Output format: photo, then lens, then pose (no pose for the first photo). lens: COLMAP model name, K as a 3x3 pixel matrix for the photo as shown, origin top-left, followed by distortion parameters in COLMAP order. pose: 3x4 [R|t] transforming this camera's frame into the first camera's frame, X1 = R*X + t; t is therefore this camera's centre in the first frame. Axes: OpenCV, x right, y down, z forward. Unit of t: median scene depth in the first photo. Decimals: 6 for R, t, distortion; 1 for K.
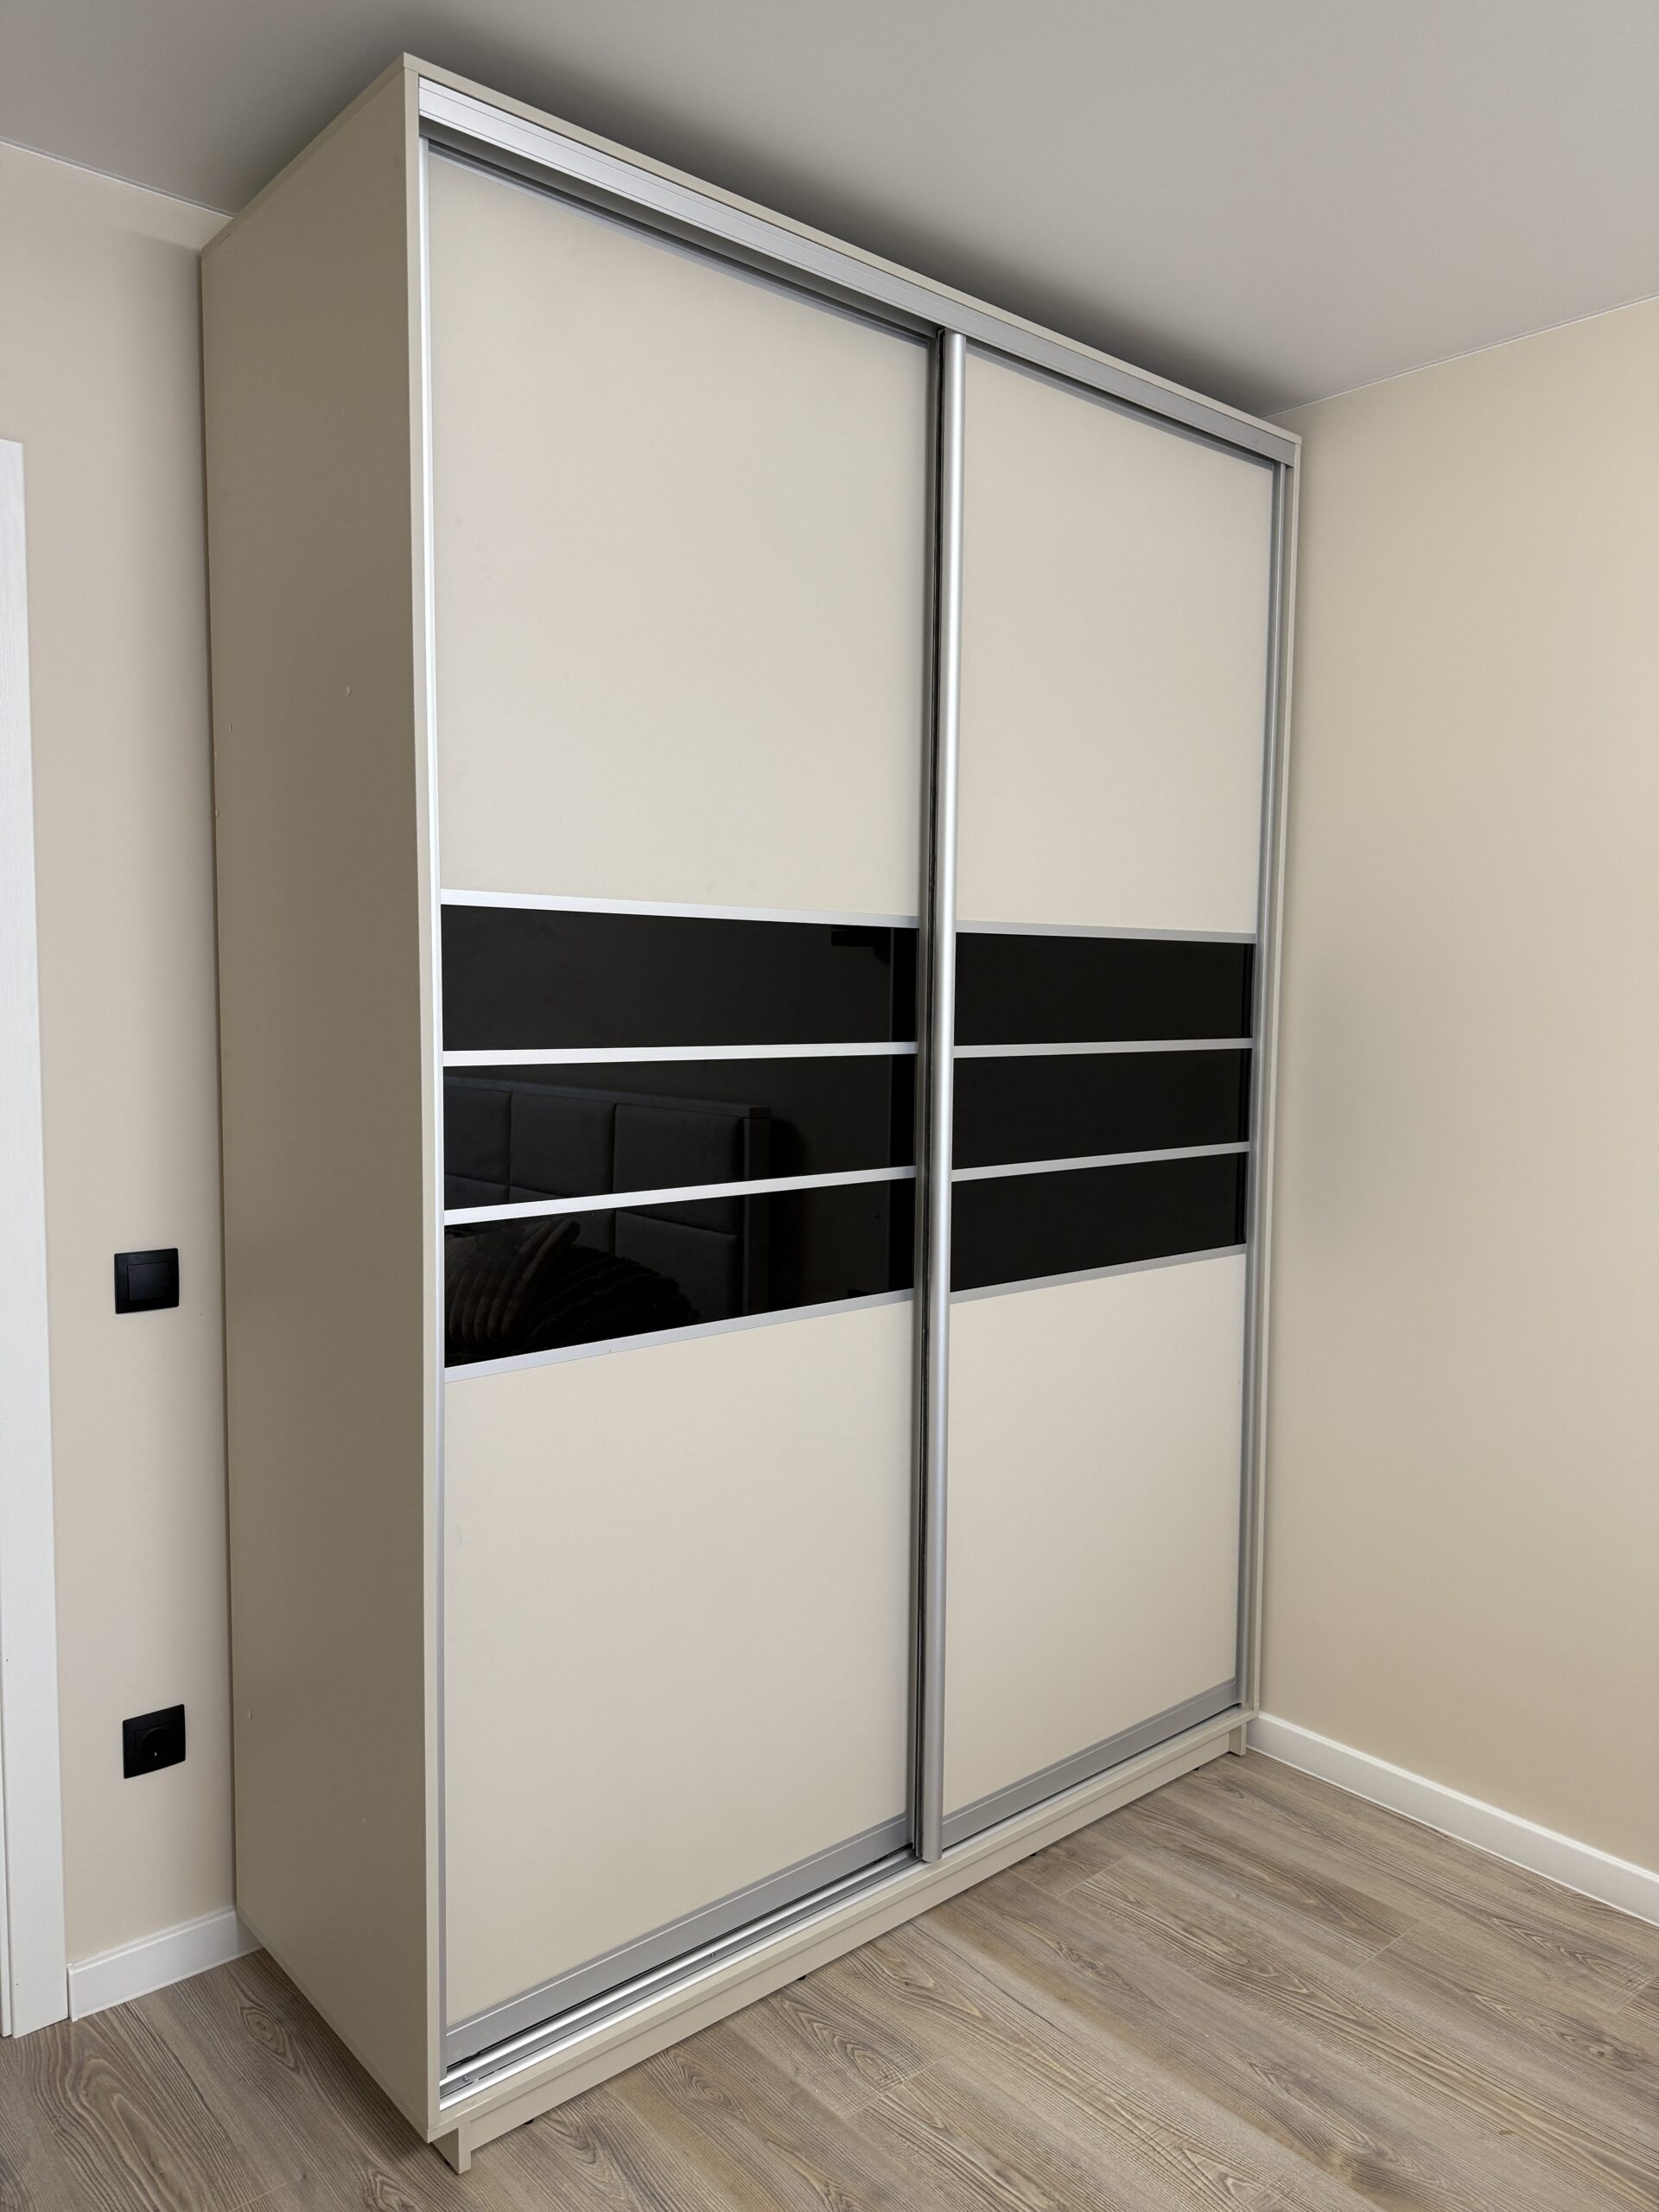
lens RADIAL K [[1577.5, 0, 829.5], [0, 1577.5, 1106.0], [0, 0, 1]] dist [-0.004323, -0.002077]
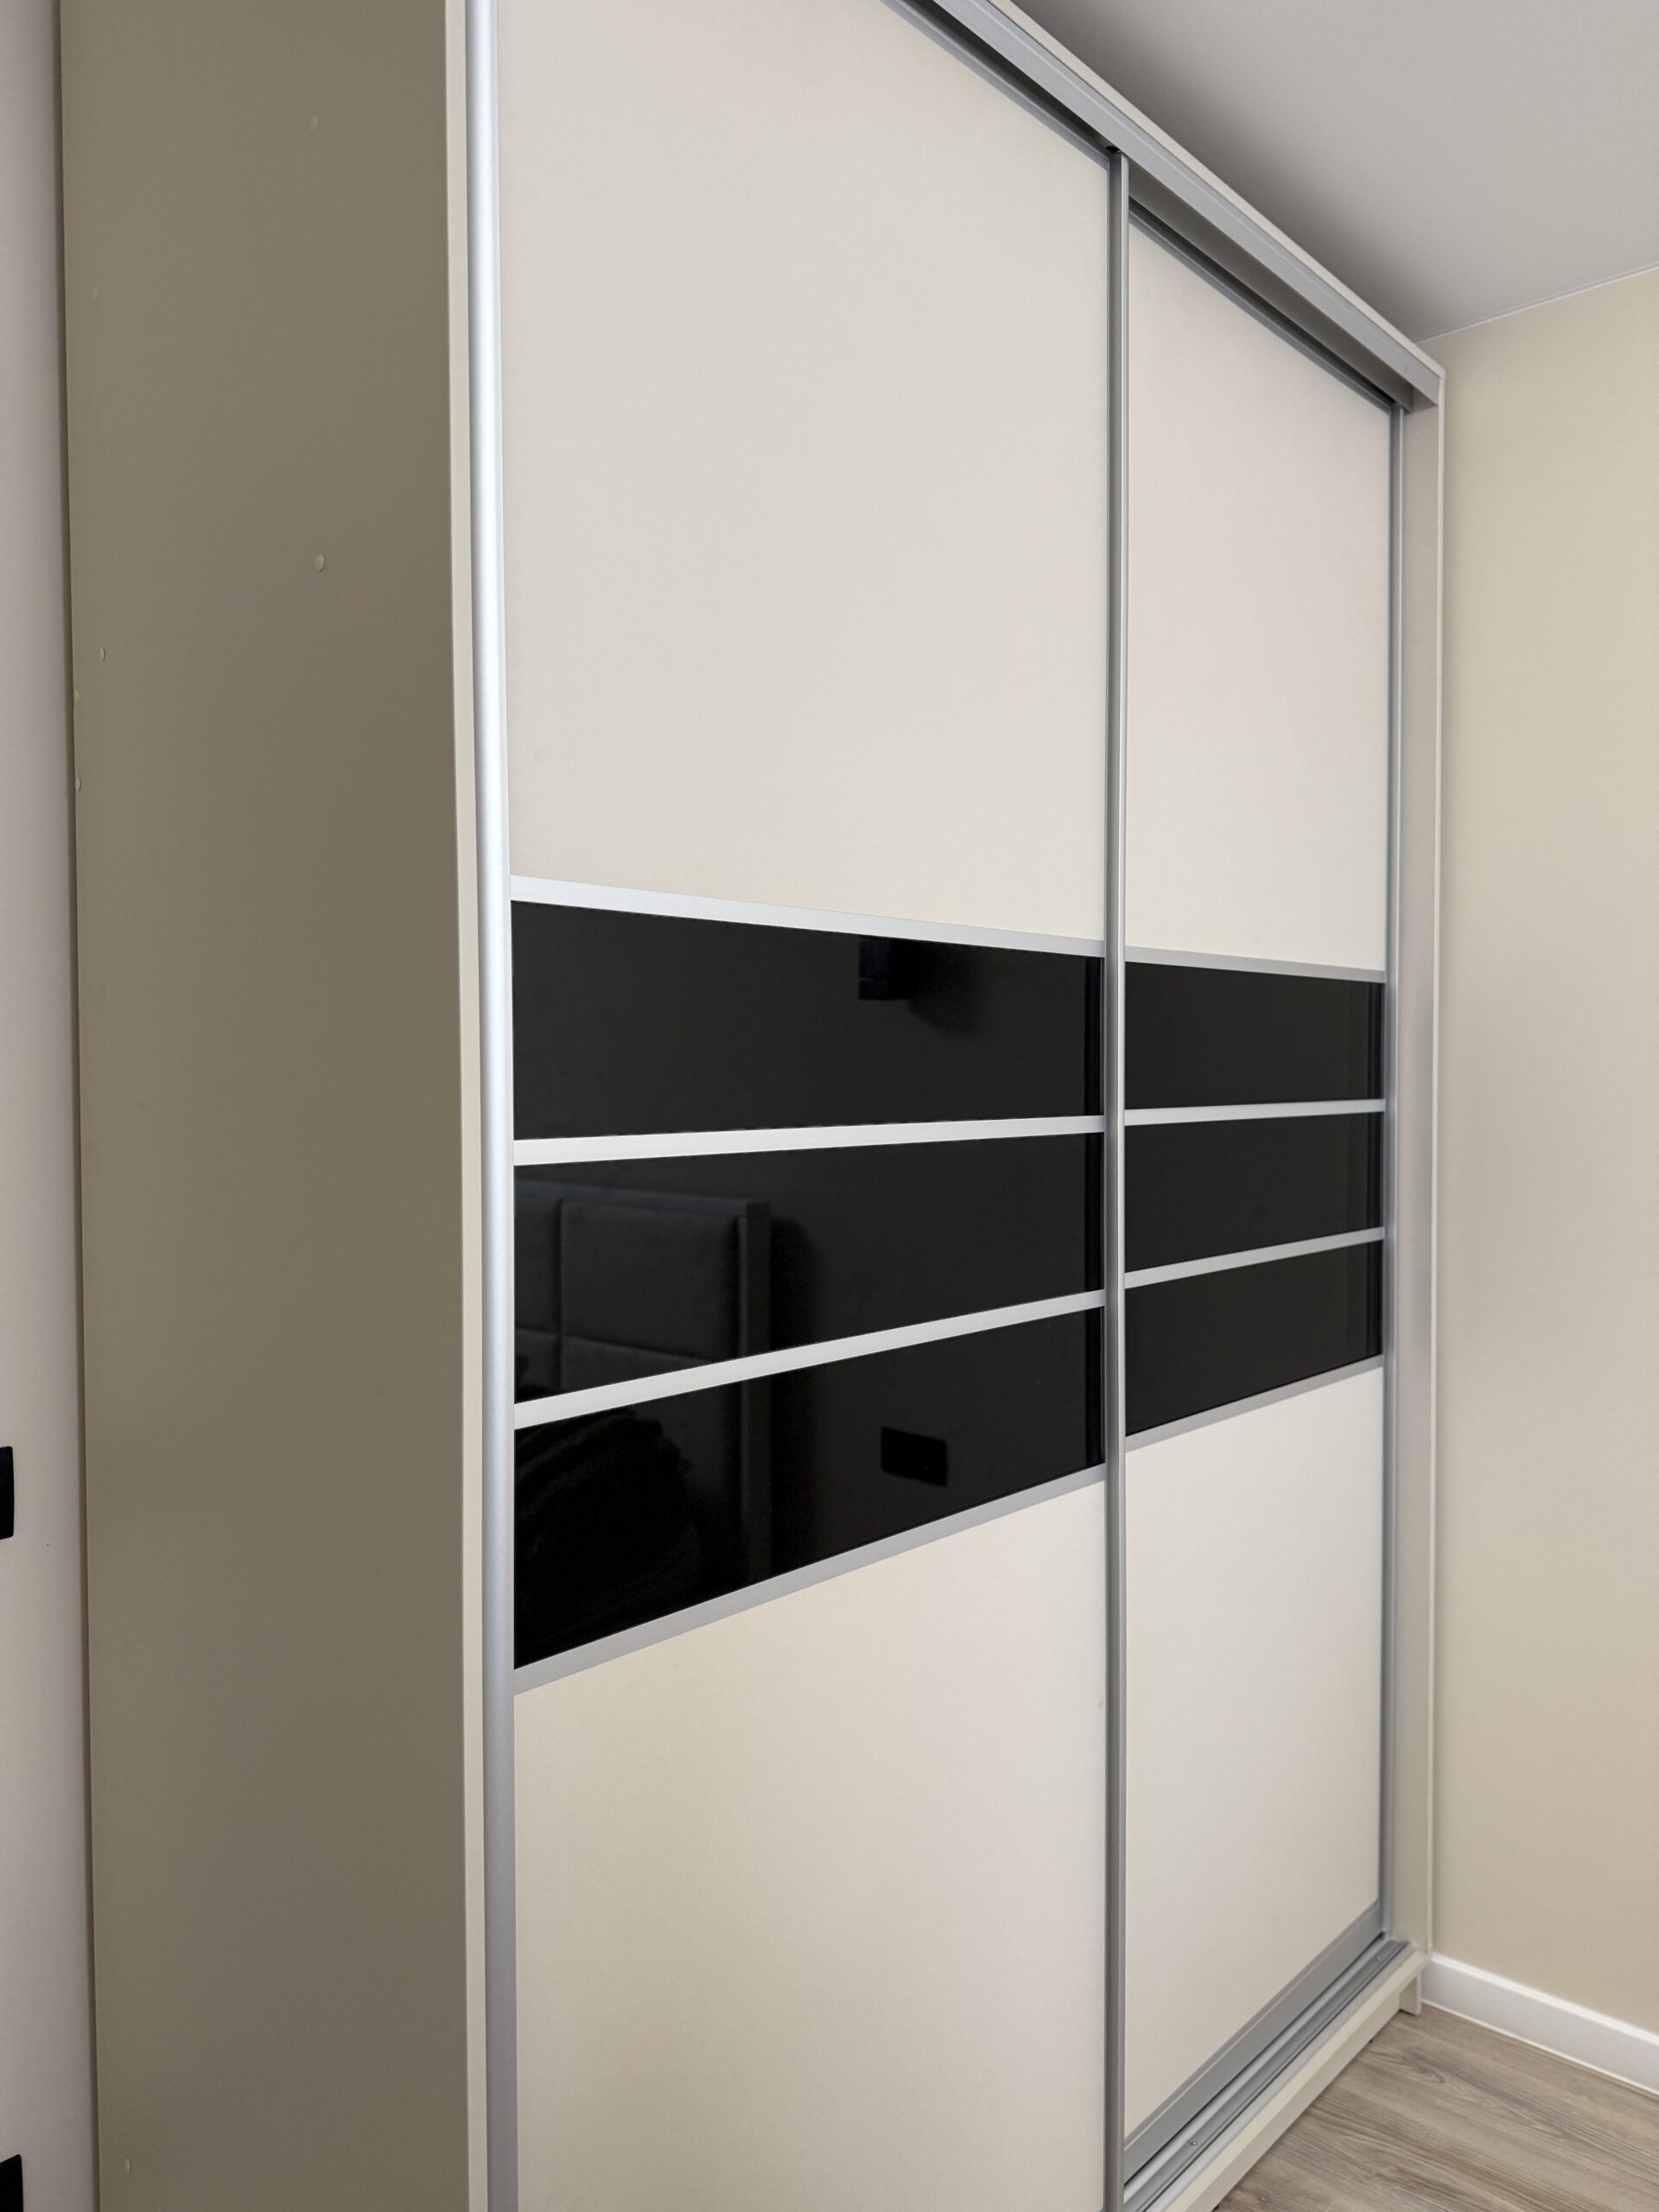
lens RADIAL K [[1613.4, 0, 822.0], [0, 1613.4, 1097.8], [0, 0, 1]] dist [-0.001118, 0.003136]
pose [[0.992834, -0.020108, 0.117801, -0.152617], [0.026300, 0.998340, -0.051248, -0.012165], [-0.116575, 0.053979, 0.991714, 0.278688]]
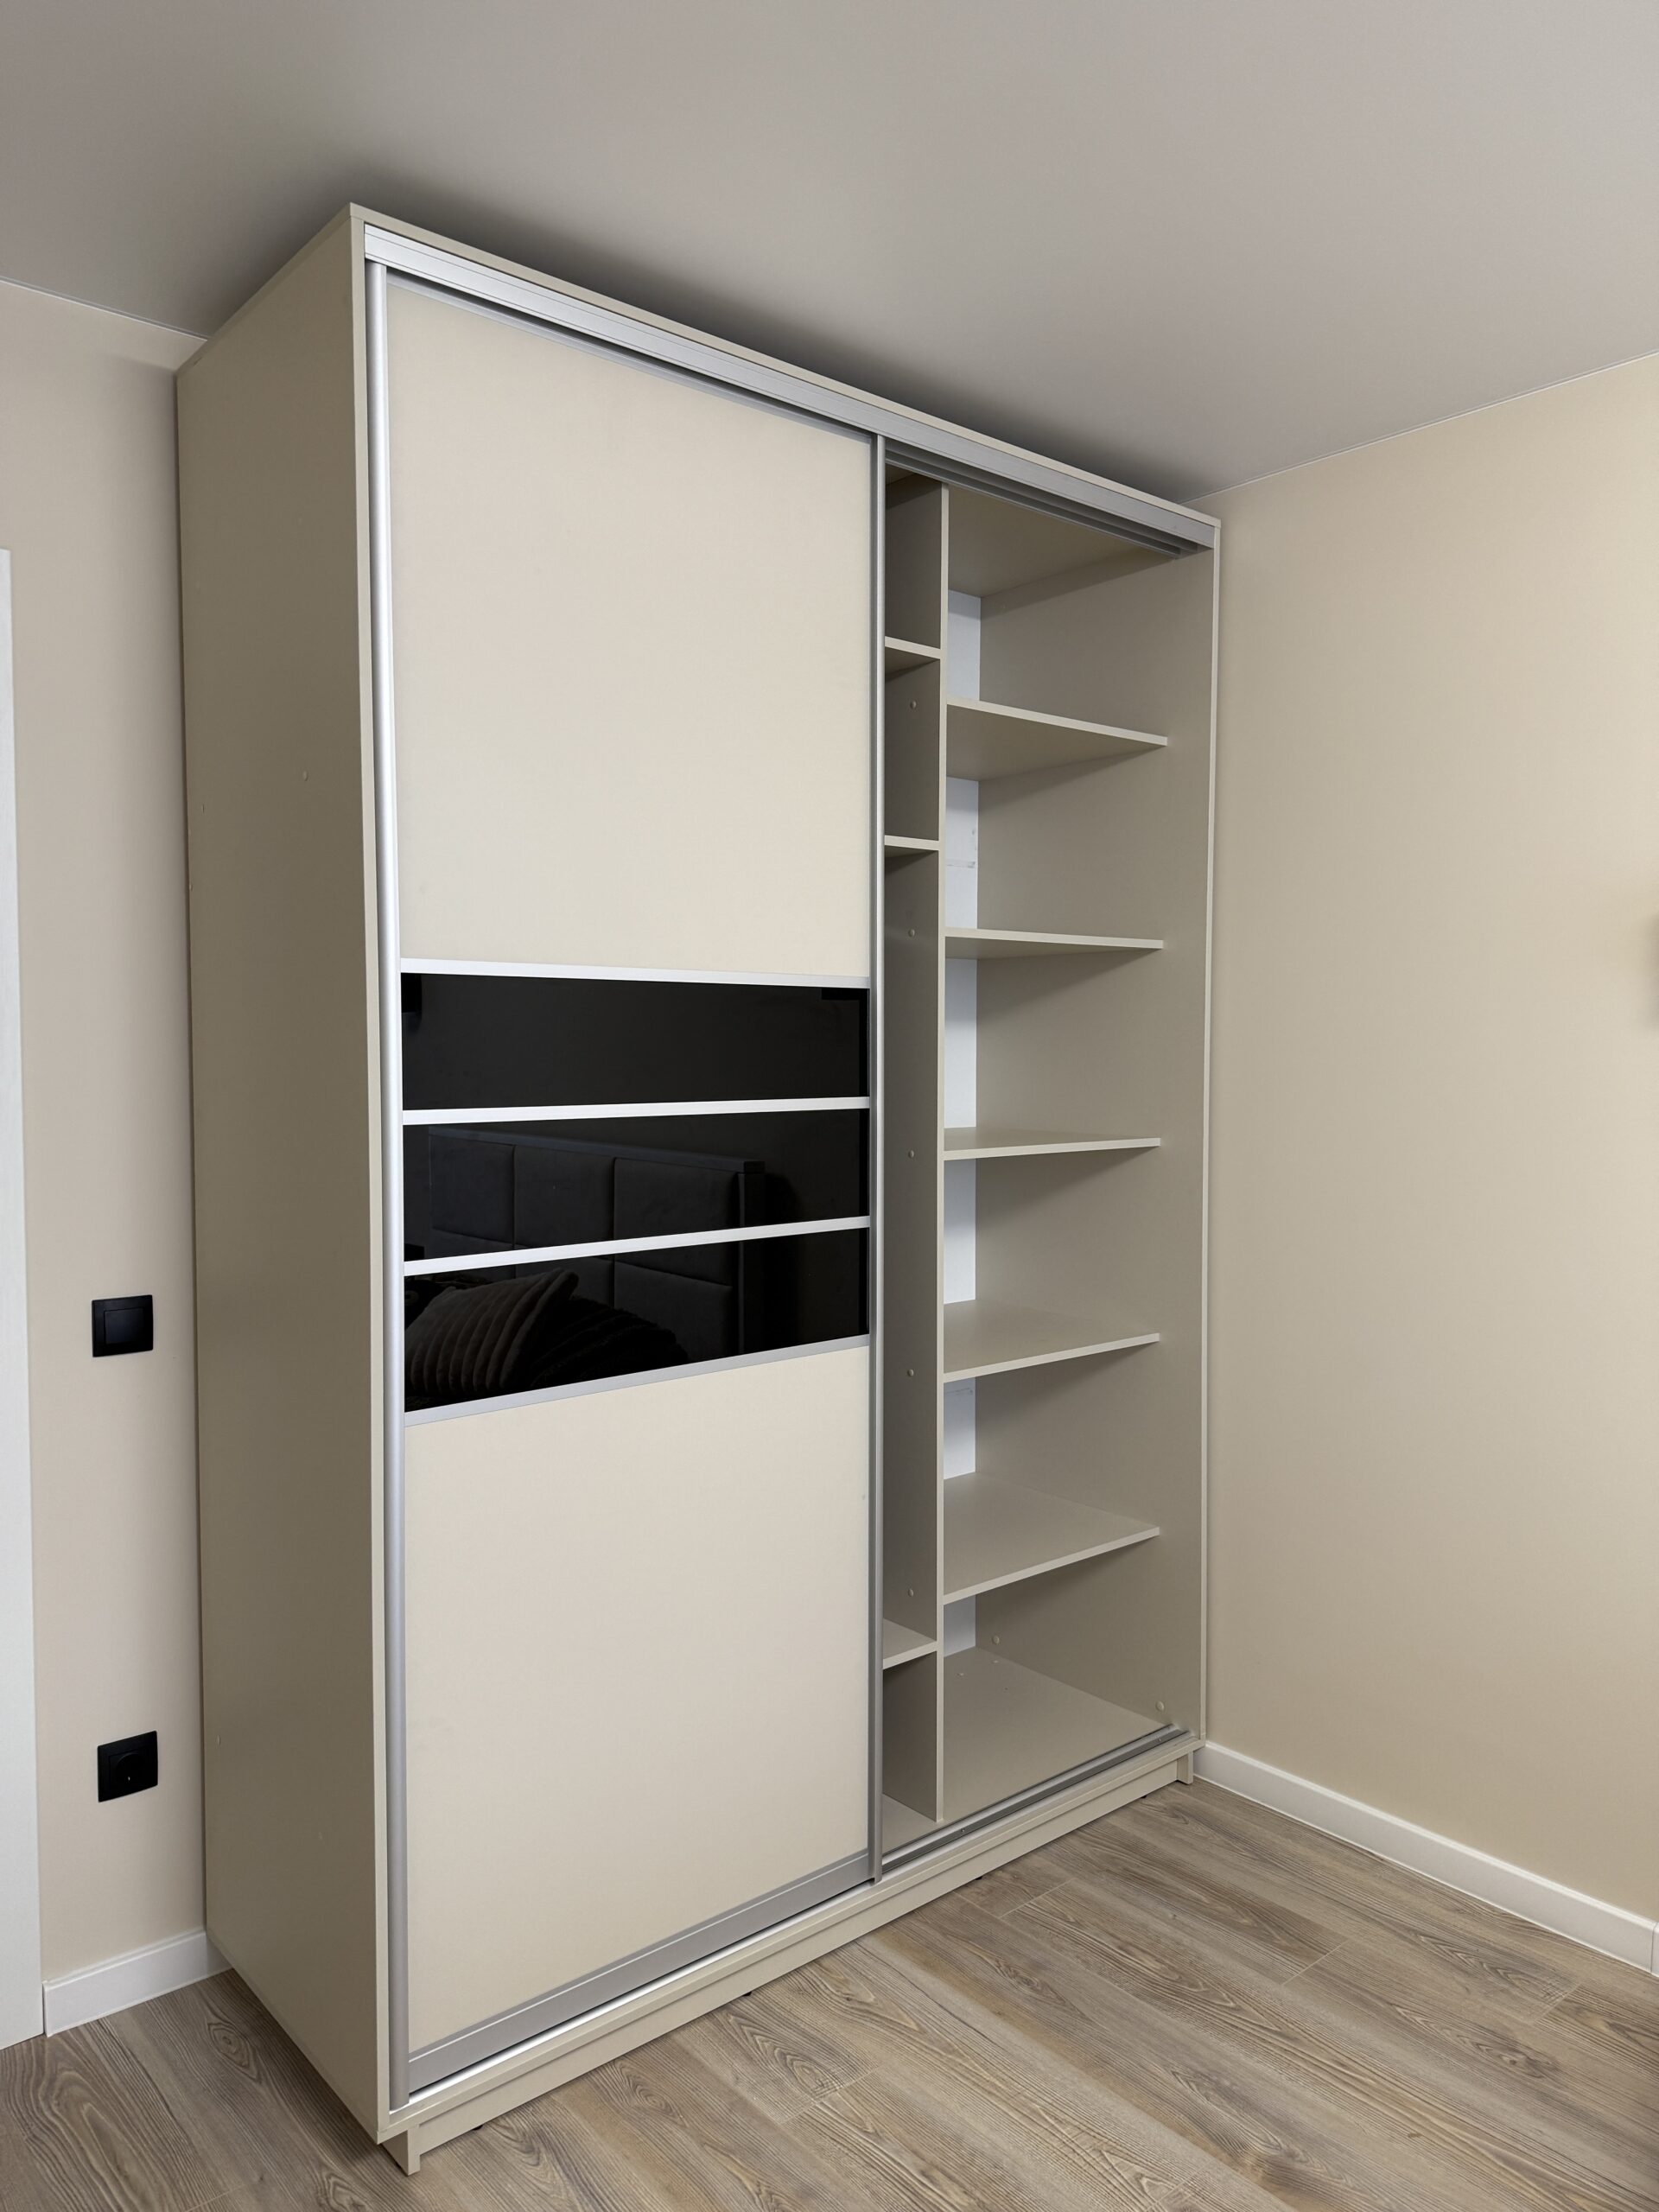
lens RADIAL K [[1577.5, 0, 829.5], [0, 1577.5, 1106.0], [0, 0, 1]] dist [-0.004323, -0.002077]
pose [[0.999930, -0.008913, -0.007727, 0.050088], [0.008652, 0.999411, -0.033206, 0.002332], [0.008018, 0.033137, 0.999419, -0.058928]]
